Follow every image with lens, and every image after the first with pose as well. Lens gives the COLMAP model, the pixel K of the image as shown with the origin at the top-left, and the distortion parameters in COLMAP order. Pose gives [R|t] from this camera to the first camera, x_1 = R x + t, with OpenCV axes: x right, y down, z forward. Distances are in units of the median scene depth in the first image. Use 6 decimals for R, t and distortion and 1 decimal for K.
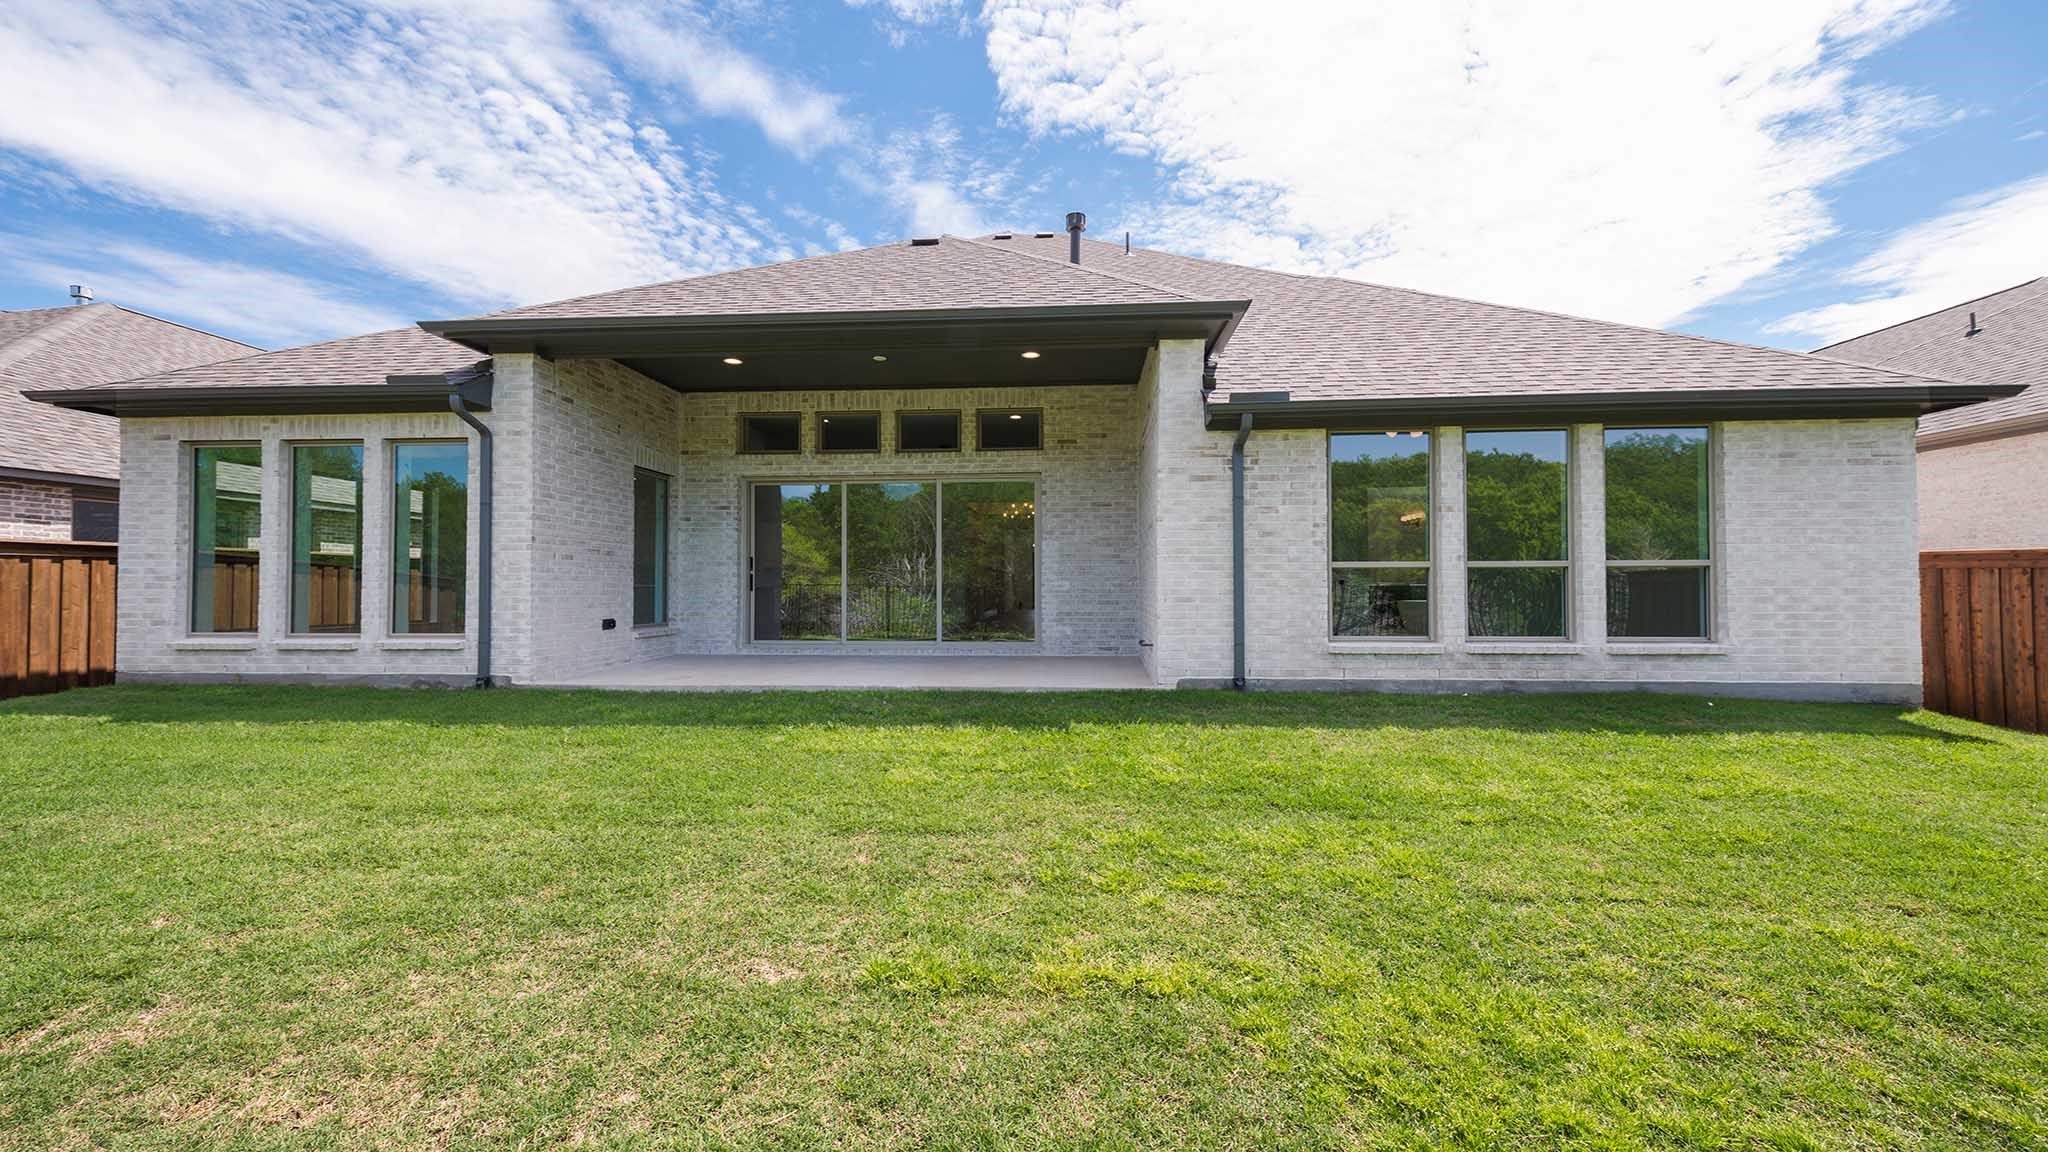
lens RADIAL K [[835.1, 0, 1031.5], [0, 835.1, 575.4], [0, 0, 1]] dist [-0.002038, -0.000219]
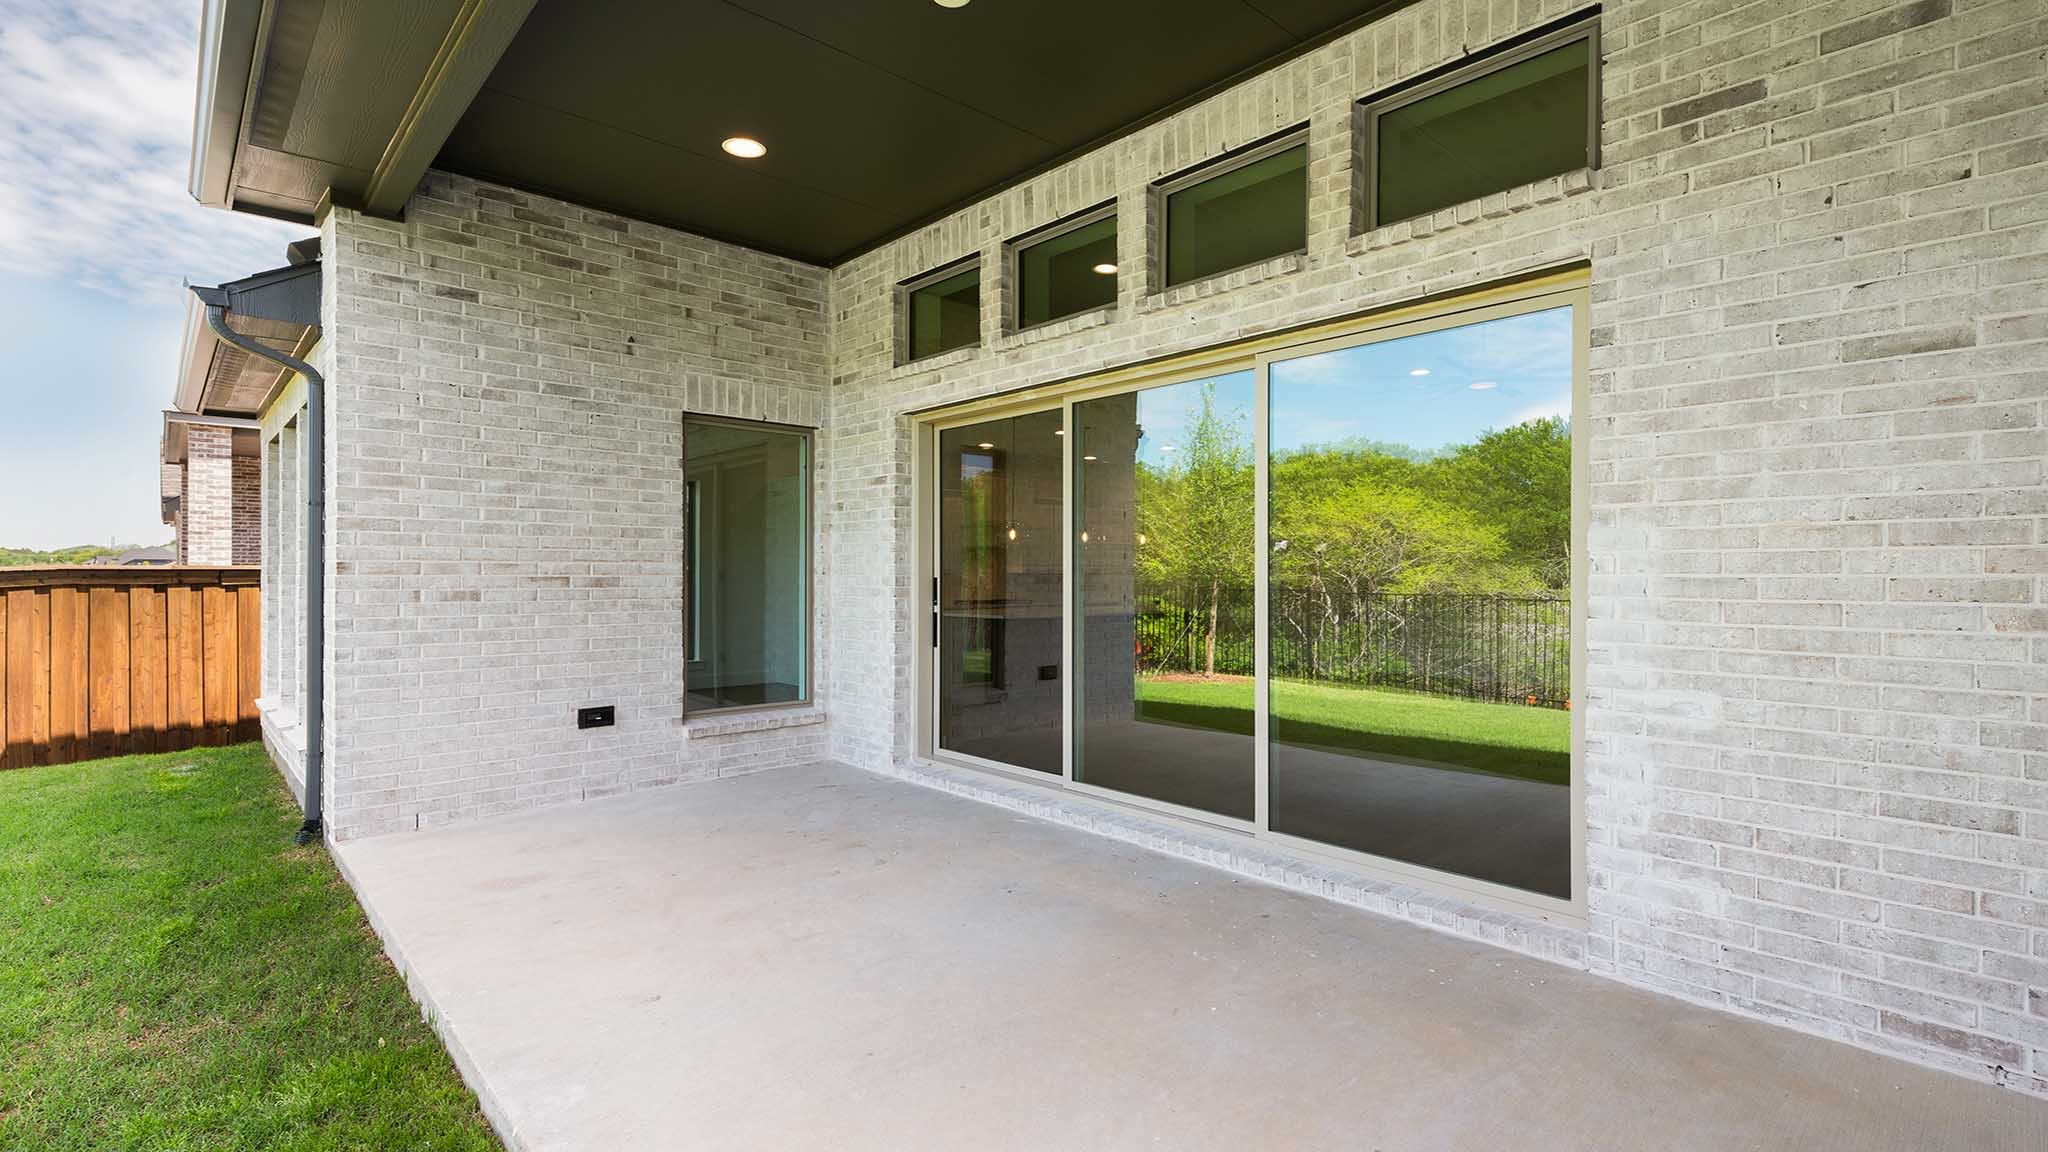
lens RADIAL K [[964.5, 0, 1003.2], [0, 964.5, 581.6], [0, 0, 1]] dist [0.008494, -0.000982]
pose [[0.711624, 0.006949, -0.702526, 0.093819], [0.008444, 0.999794, 0.018444, -0.031632], [0.702509, -0.019057, 0.711419, 0.662394]]
